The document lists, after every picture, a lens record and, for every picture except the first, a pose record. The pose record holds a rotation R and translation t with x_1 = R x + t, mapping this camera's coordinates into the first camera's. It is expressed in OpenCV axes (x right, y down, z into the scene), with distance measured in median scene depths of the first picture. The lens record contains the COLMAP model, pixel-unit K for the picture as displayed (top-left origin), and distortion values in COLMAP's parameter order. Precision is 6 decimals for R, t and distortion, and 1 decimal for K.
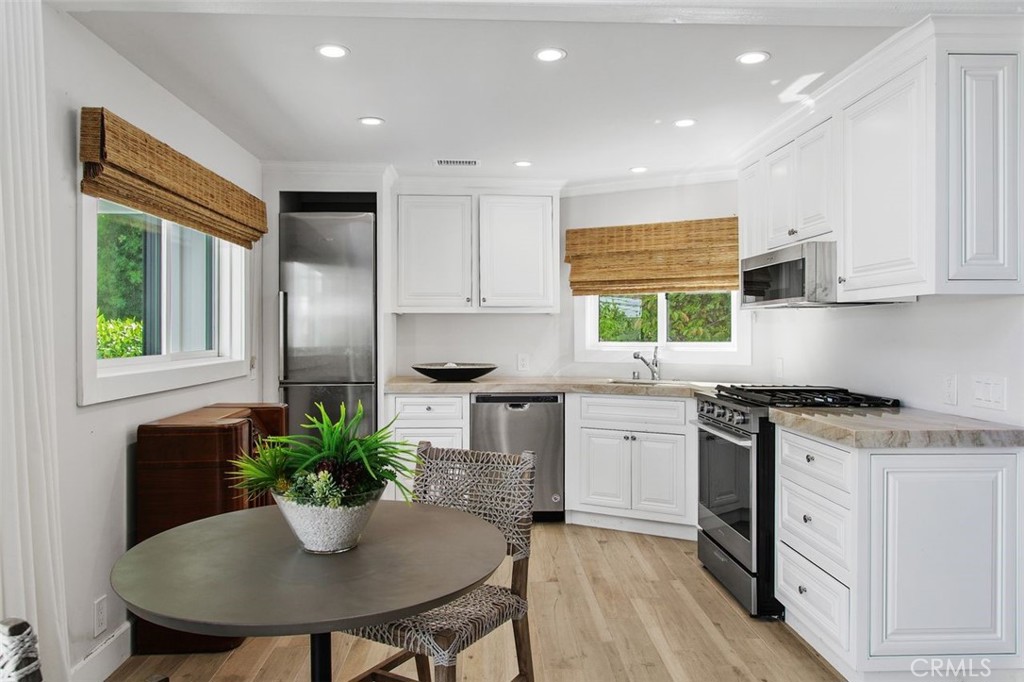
lens RADIAL K [[479.1, 0, 512.0], [0, 479.1, 341.0], [0, 0, 1]] dist [0.000788, 0.000143]
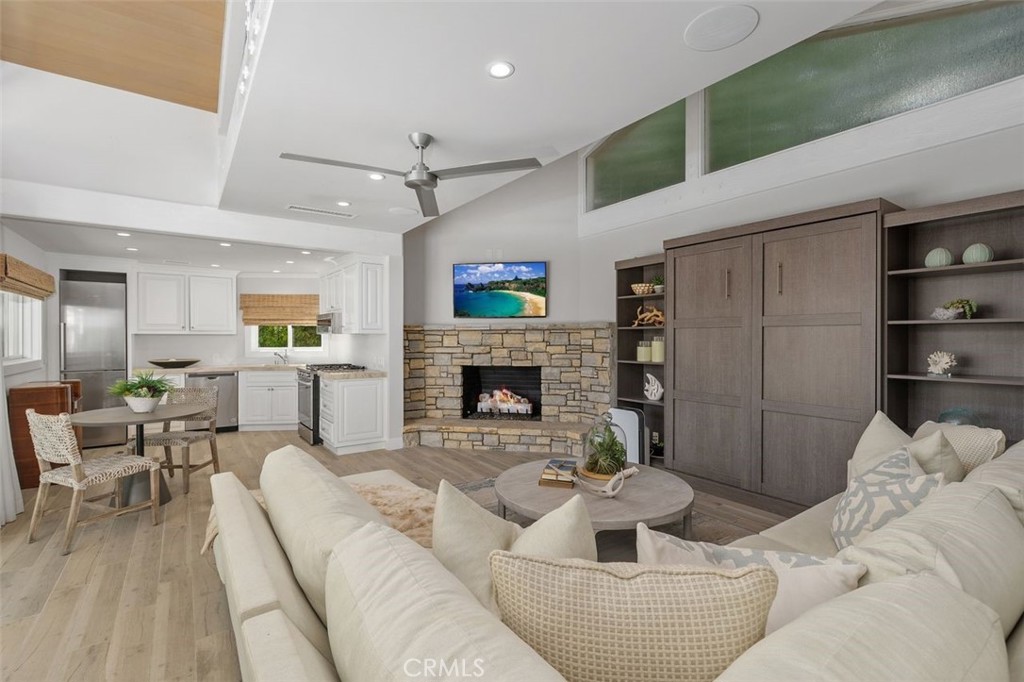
lens RADIAL K [[462.6, 0, 512.0], [0, 462.6, 341.0], [0, 0, 1]] dist [0.002128, 0.000649]
pose [[0.834670, -0.002836, 0.550743, -0.009992], [0.003564, 0.999994, -0.000252, -0.025096], [-0.550739, 0.002173, 0.834675, -1.475715]]
